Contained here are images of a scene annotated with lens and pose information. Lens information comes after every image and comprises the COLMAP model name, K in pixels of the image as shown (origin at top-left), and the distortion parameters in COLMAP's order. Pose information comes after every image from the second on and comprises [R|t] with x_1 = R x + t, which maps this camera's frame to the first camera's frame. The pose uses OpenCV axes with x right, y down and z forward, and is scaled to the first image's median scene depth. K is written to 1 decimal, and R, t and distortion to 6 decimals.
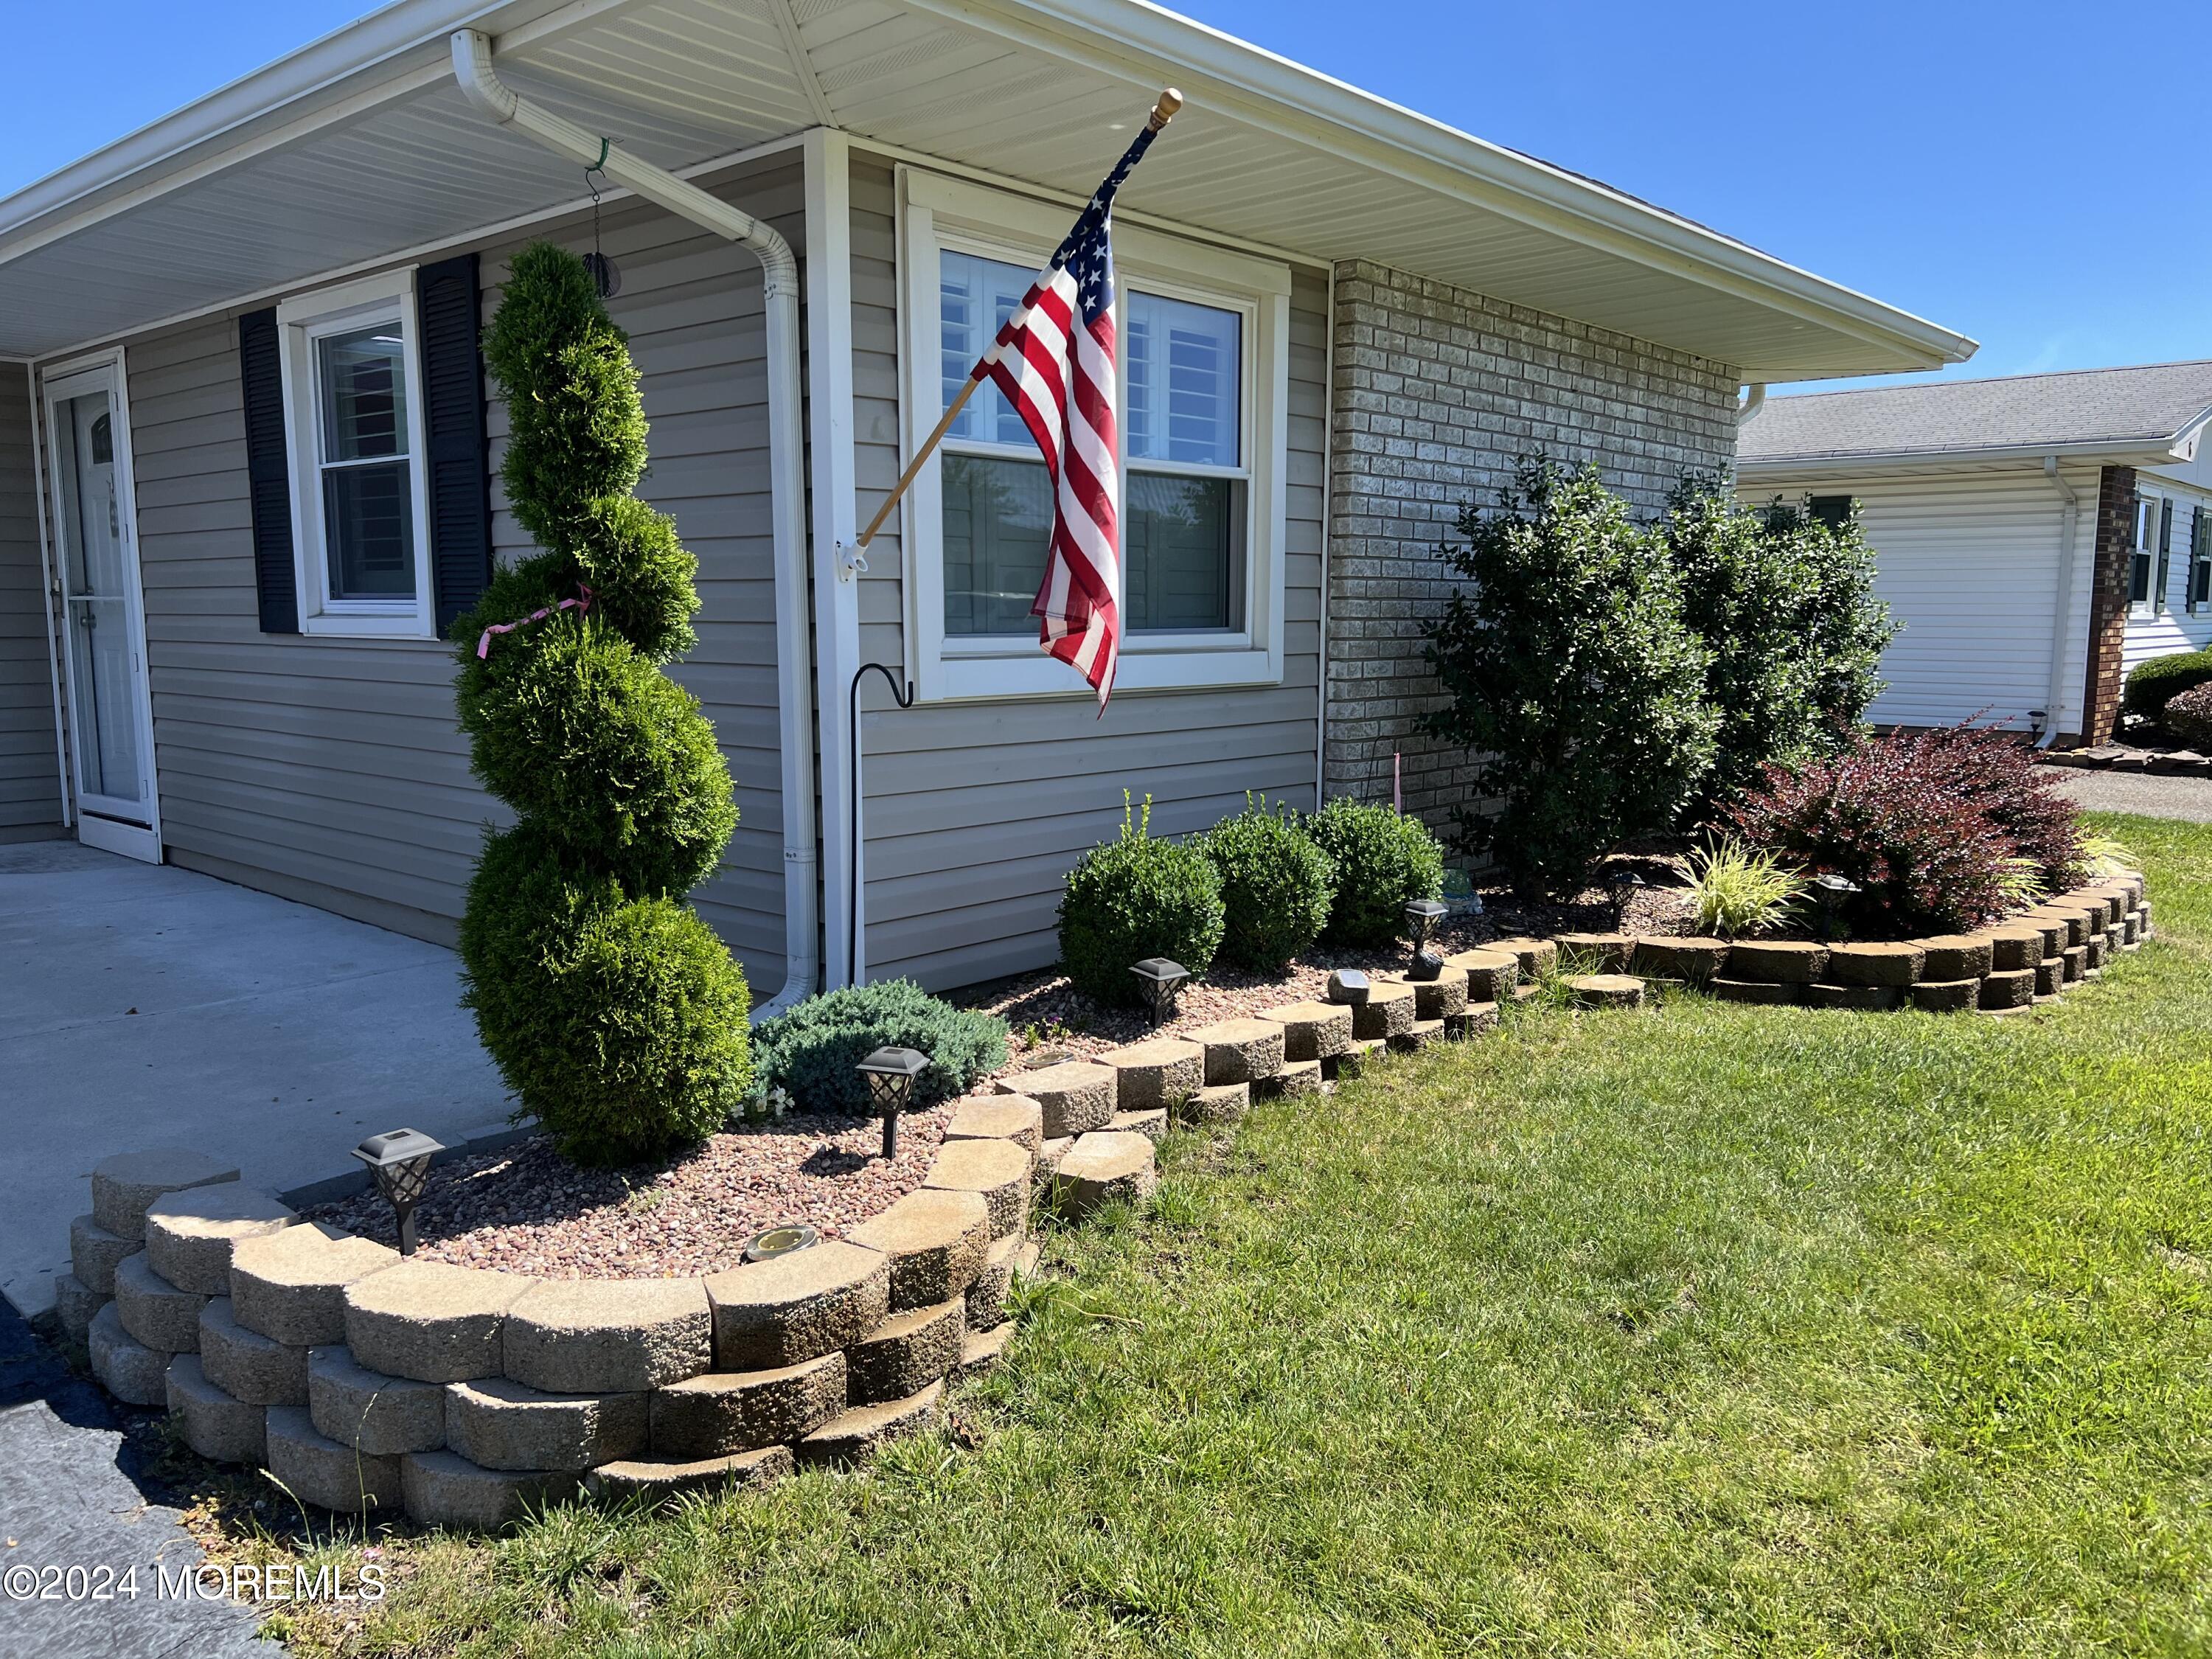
lens RADIAL K [[1657.7, 0, 1115.2], [0, 1657.7, 797.3], [0, 0, 1]] dist [0.031742, -0.003854]
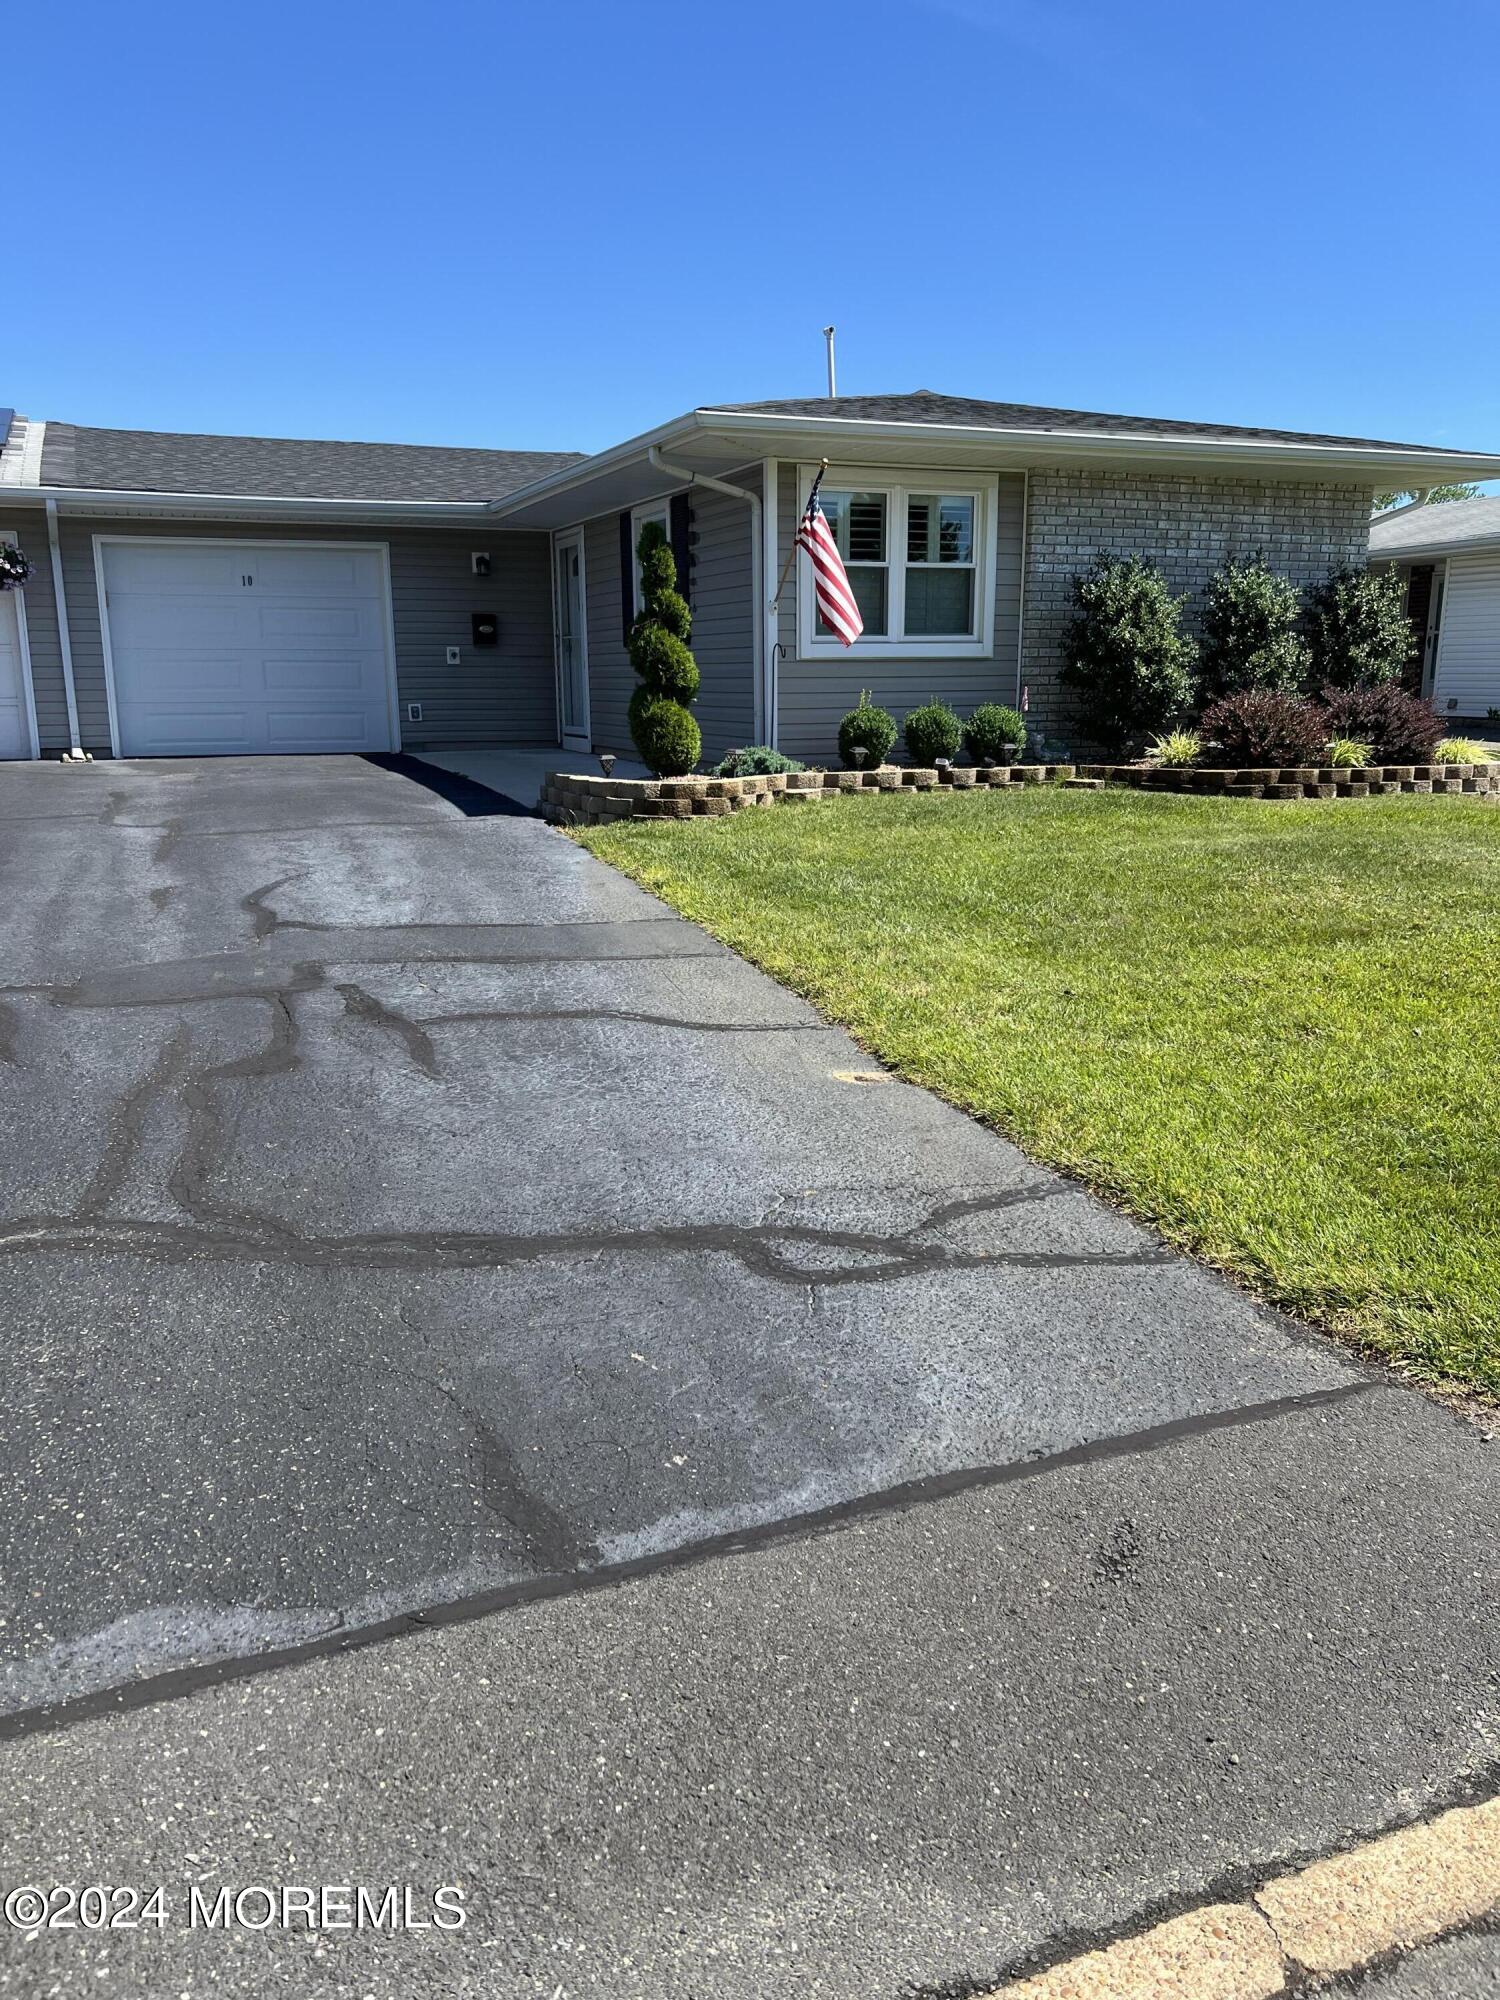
lens RADIAL K [[1491.8, 0, 750.0], [0, 1491.8, 1000.0], [0, 0, 1]] dist [0.004996, -0.082955]
pose [[0.898689, 0.084999, -0.430272, 0.744157], [-0.039016, 0.992645, 0.114604, 0.182955], [0.436849, -0.086206, 0.895395, -1.066376]]
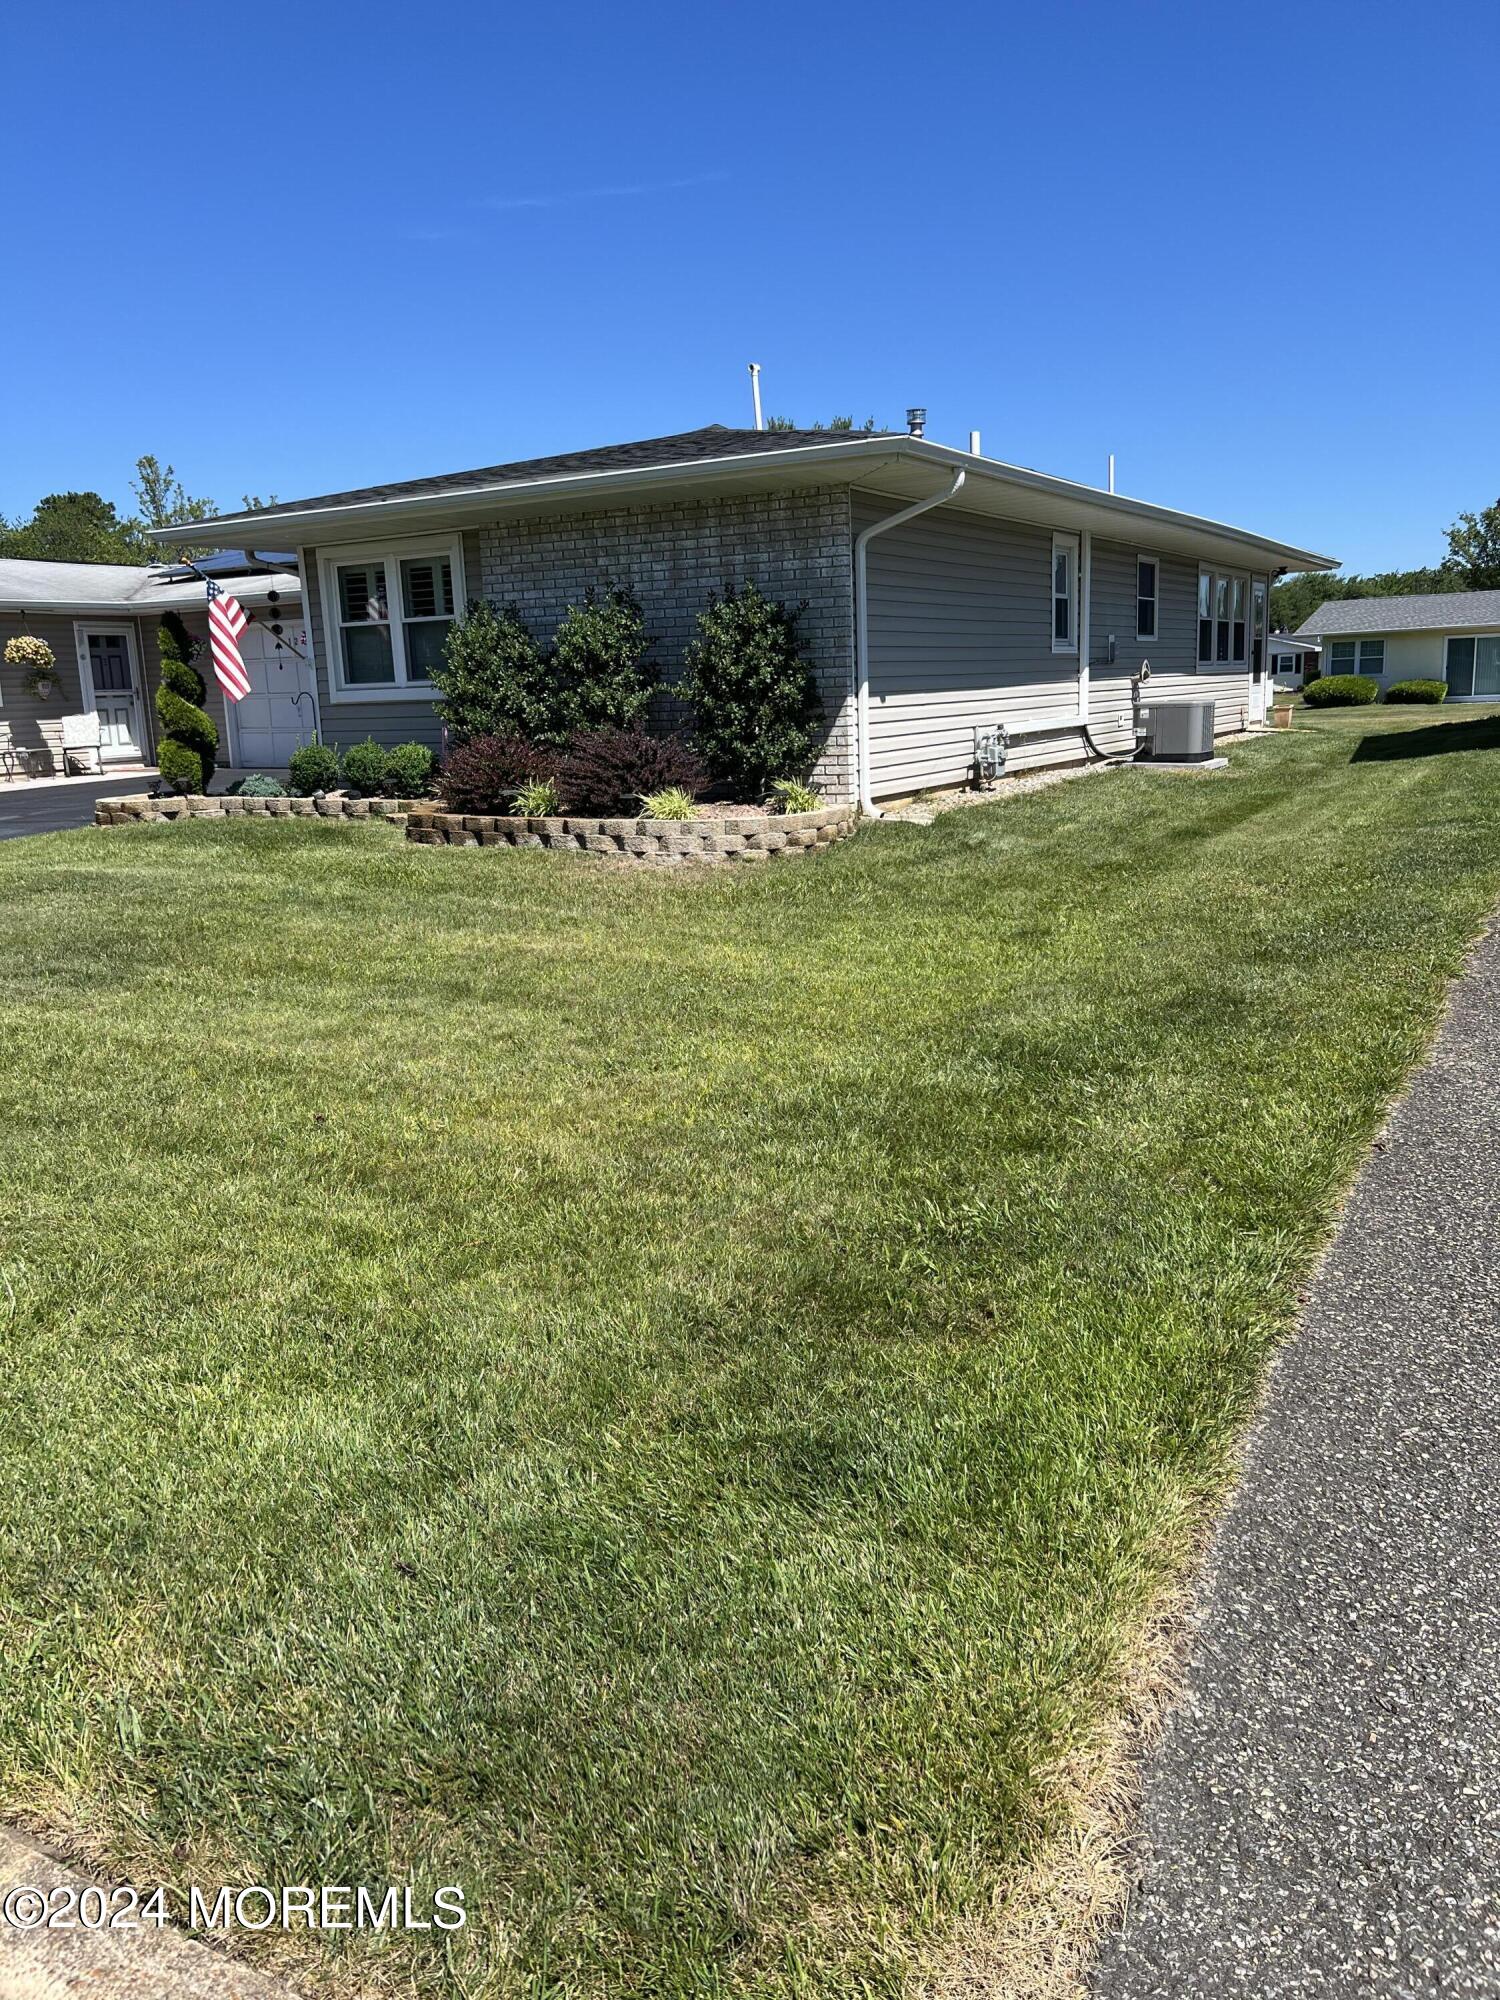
lens RADIAL K [[1491.8, 0, 750.0], [0, 1491.8, 1000.0], [0, 0, 1]] dist [0.004996, -0.082955]
pose [[0.200294, 0.202942, -0.958487, 2.510798], [-0.072496, 0.978699, 0.192072, -0.088251], [0.977050, 0.031015, 0.210740, 0.967341]]
